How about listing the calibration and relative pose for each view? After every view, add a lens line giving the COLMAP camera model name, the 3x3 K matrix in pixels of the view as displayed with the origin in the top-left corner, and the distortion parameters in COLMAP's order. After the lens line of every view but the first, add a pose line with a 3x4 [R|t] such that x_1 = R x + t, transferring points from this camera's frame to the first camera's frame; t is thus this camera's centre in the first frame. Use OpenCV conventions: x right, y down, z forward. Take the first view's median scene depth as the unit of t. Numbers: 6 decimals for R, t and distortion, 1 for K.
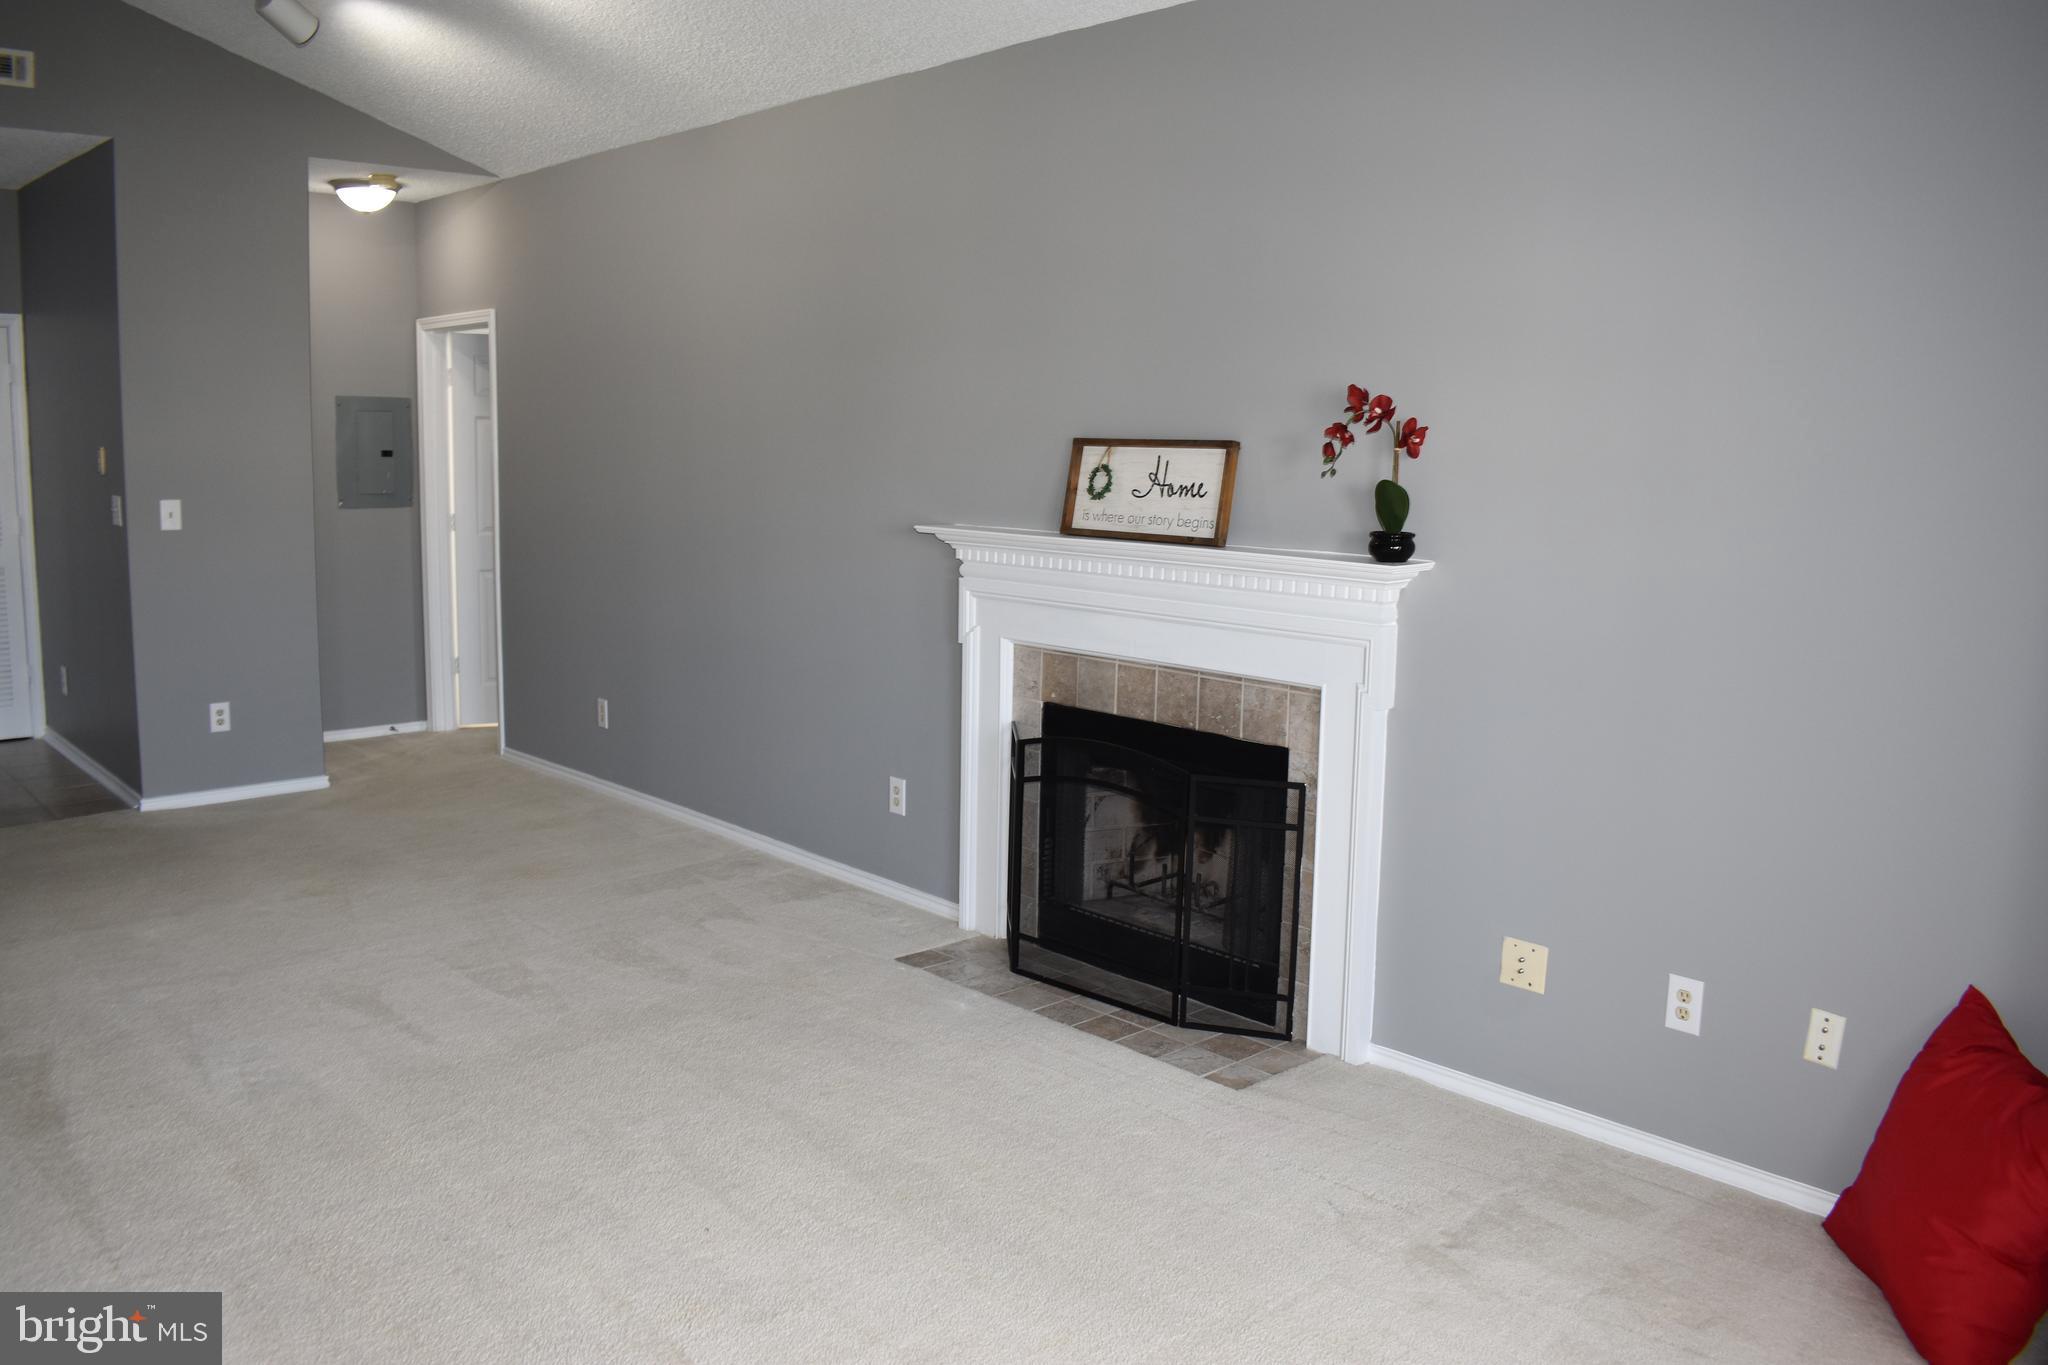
lens RADIAL K [[1598.8, 0, 1017.2], [0, 1598.8, 686.4], [0, 0, 1]] dist [-0.102734, 0.025924]
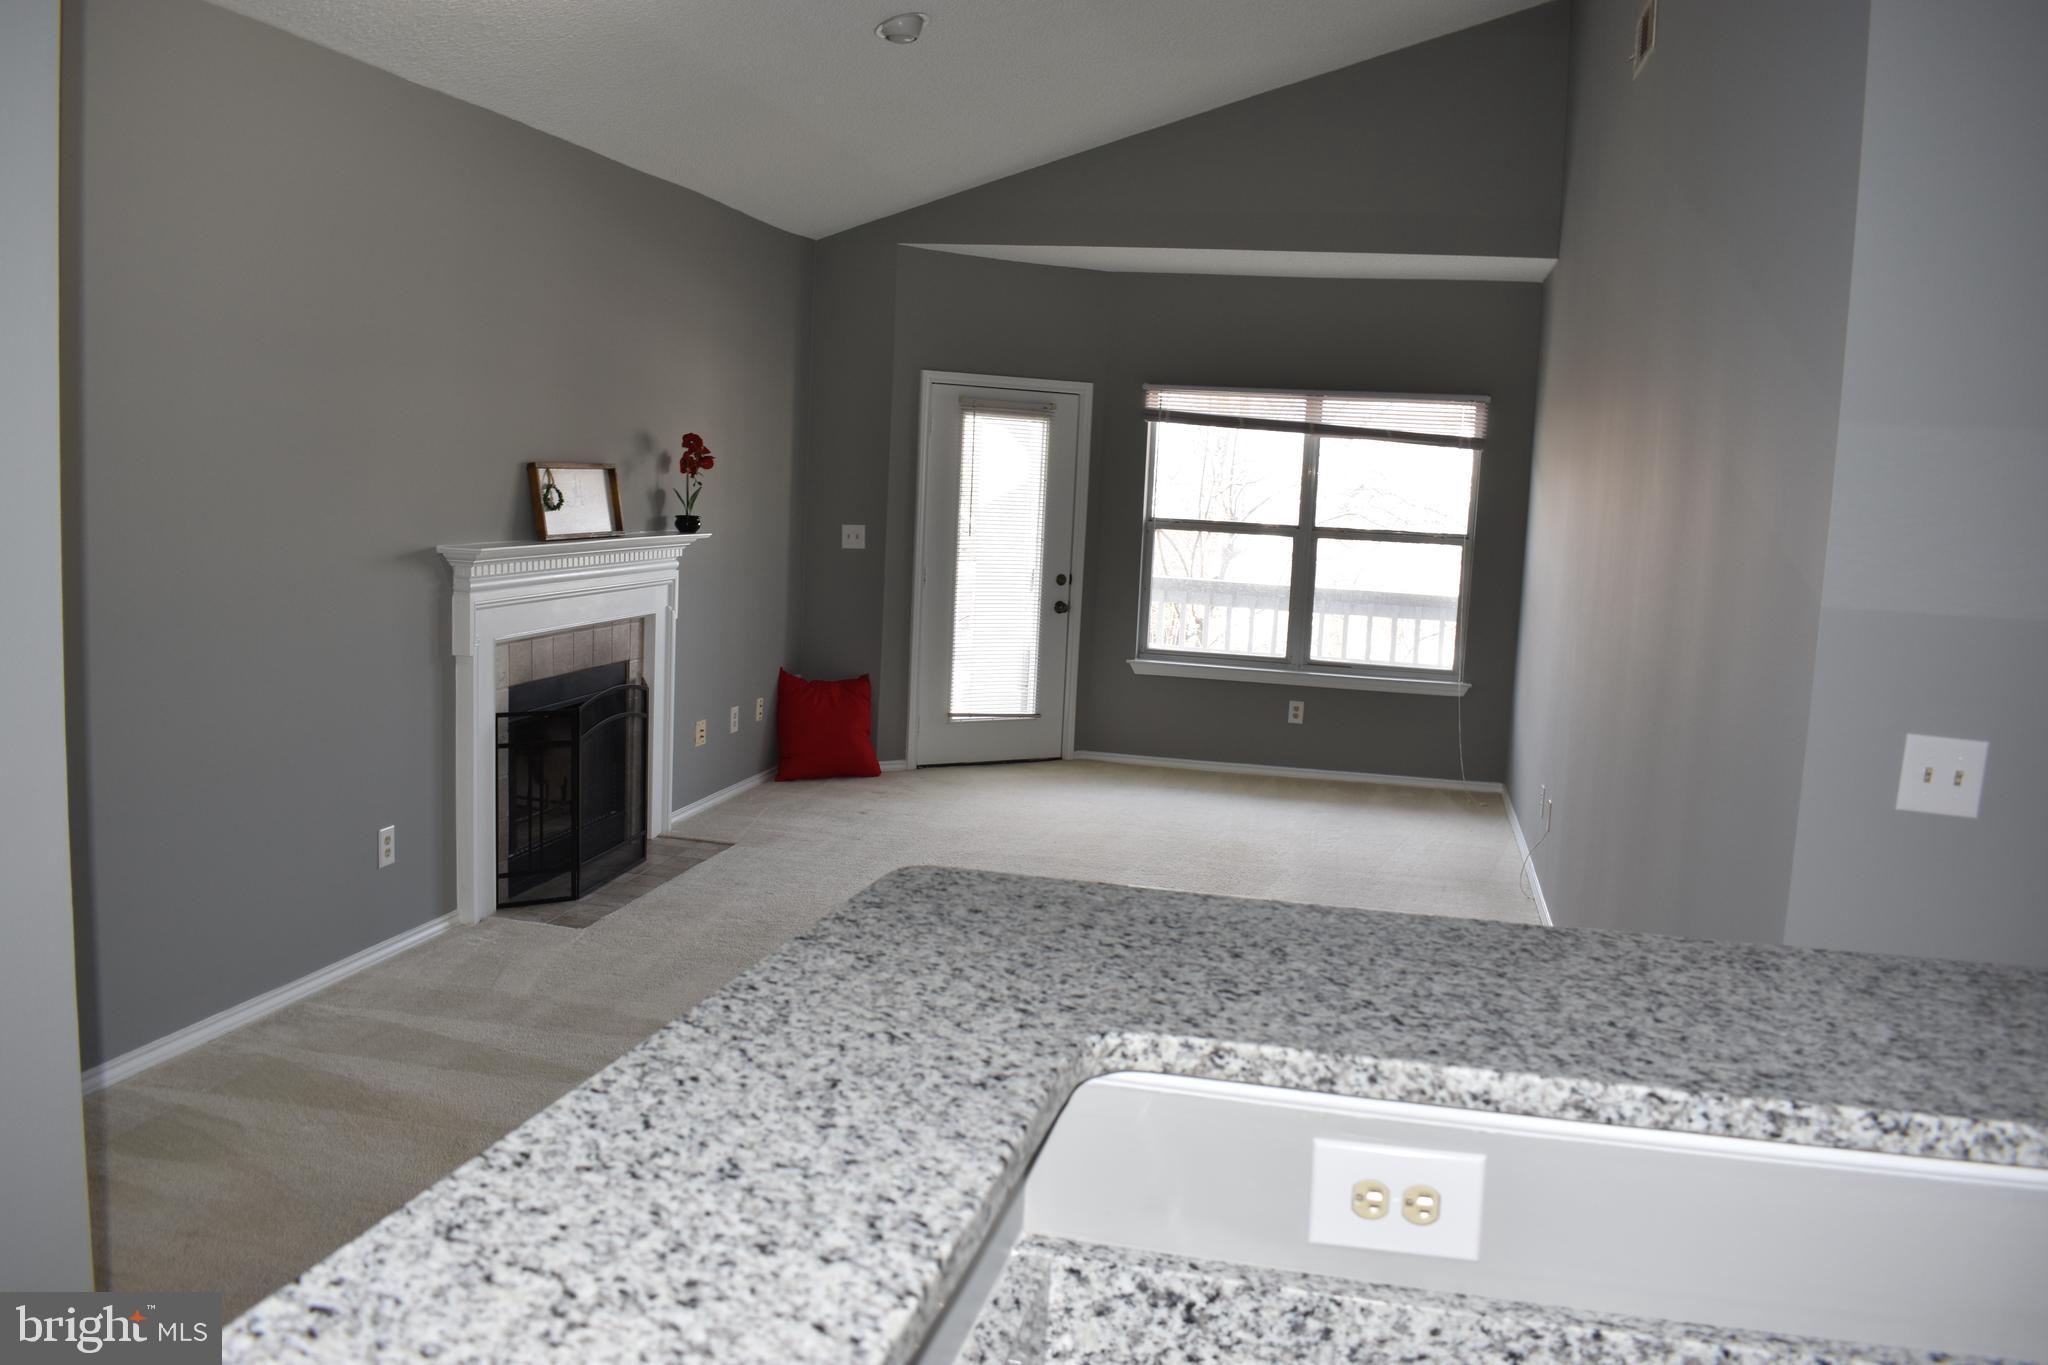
lens RADIAL K [[1598.8, 0, 1026.3], [0, 1598.8, 673.2], [0, 0, 1]] dist [-0.102734, 0.025924]
pose [[-0.557834, -0.146107, 0.816990, -1.228129], [0.073735, 0.971765, 0.224133, -0.249923], [-0.826670, 0.185270, -0.531311, 1.402681]]
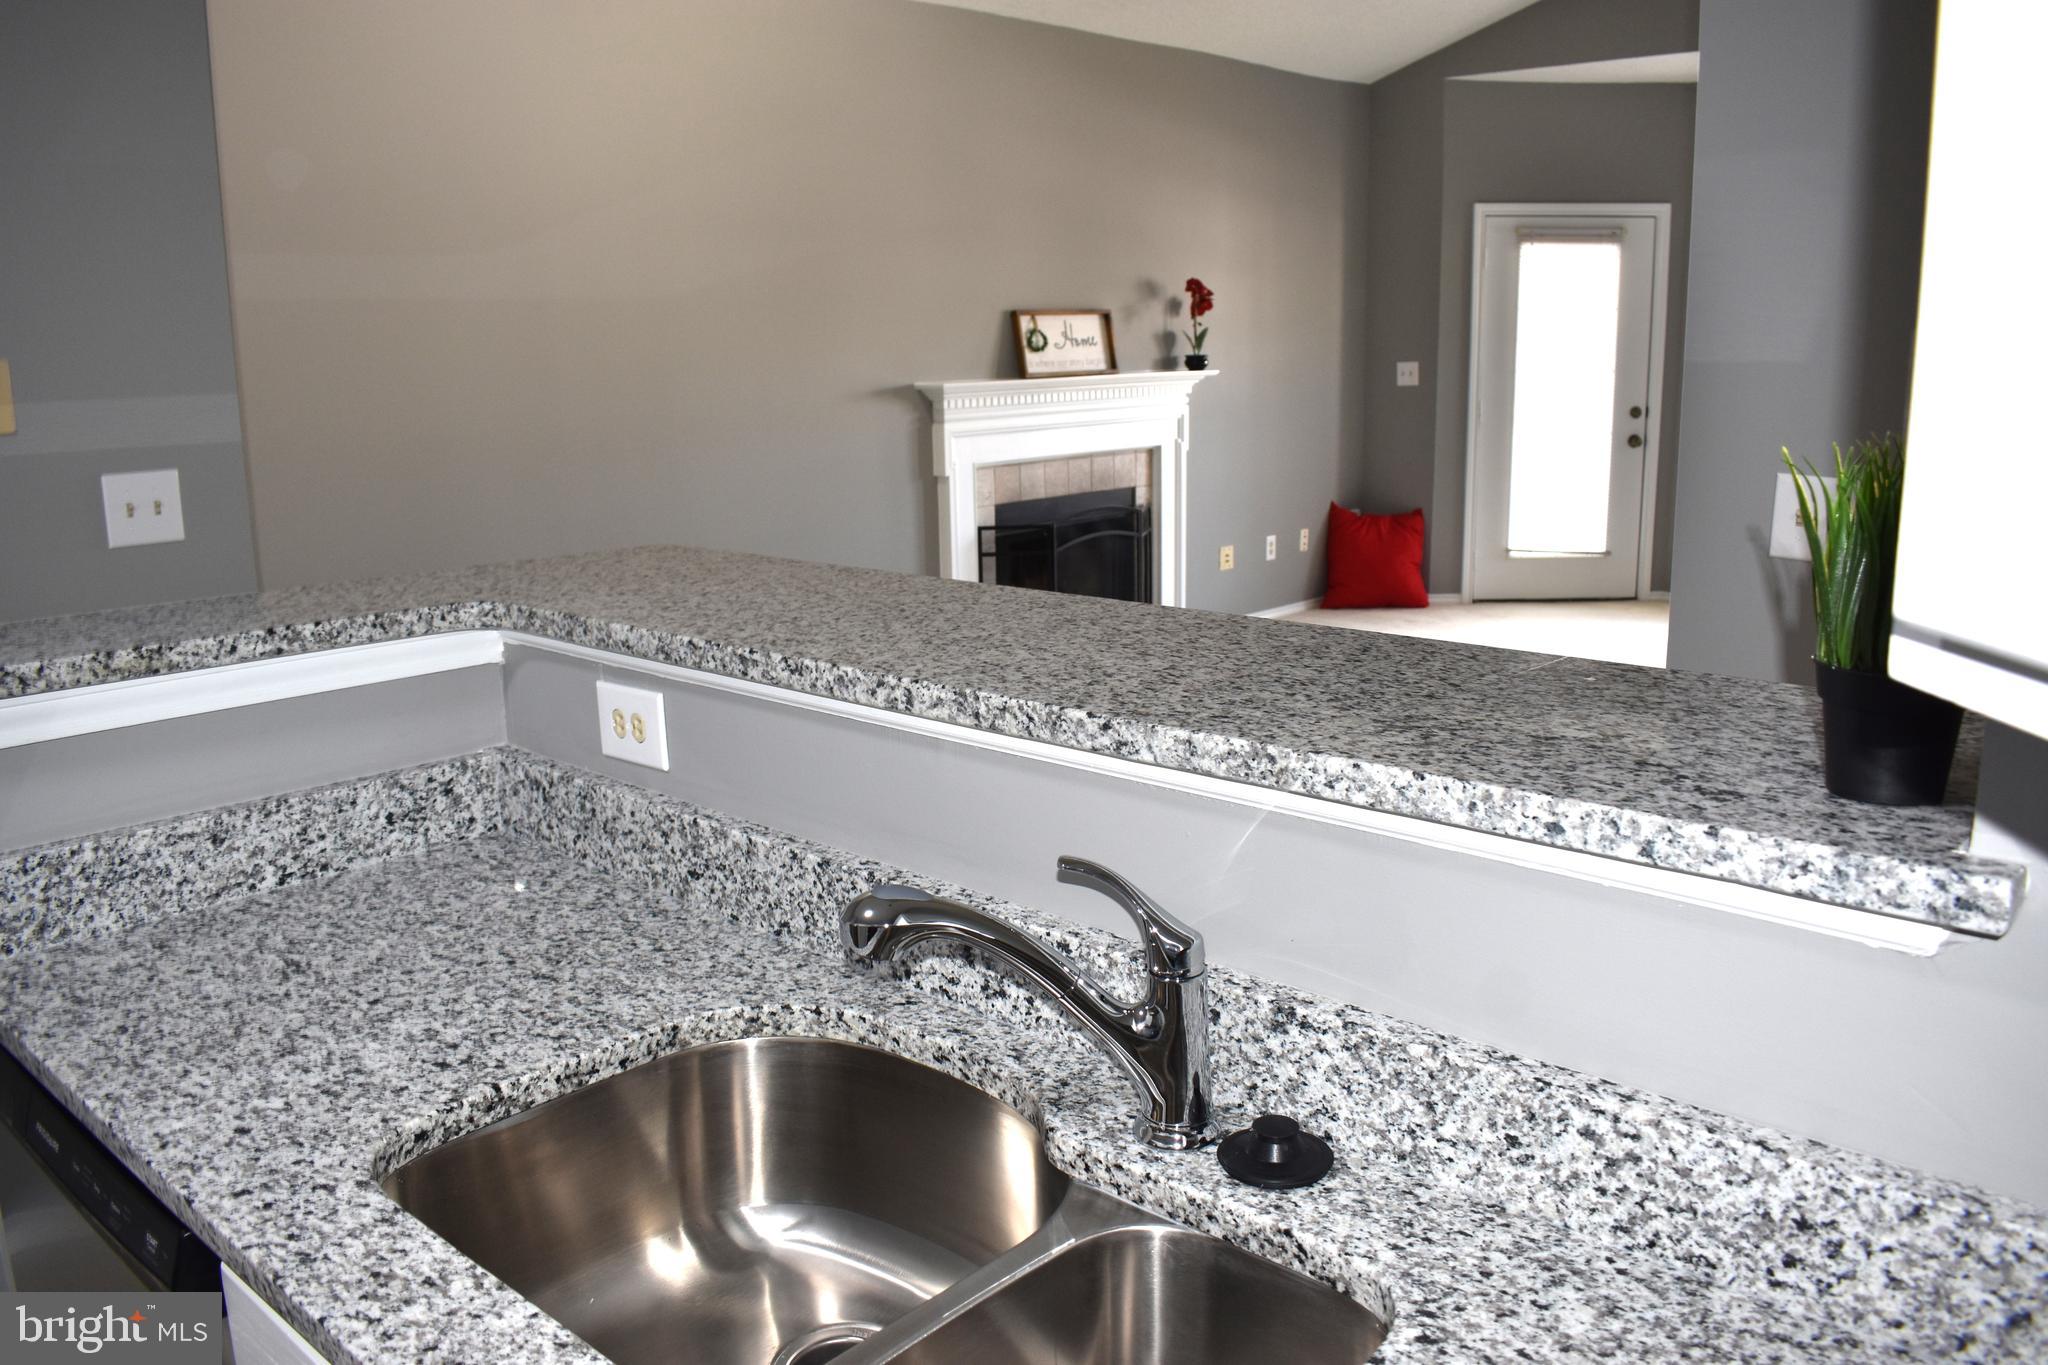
lens RADIAL K [[1598.8, 0, 1030.5], [0, 1598.8, 663.5], [0, 0, 1]] dist [-0.102734, 0.025924]
pose [[-0.079363, -0.219660, 0.972343, -1.451058], [0.170690, 0.958019, 0.230356, -0.183646], [-0.982123, 0.184251, -0.038537, 1.130799]]
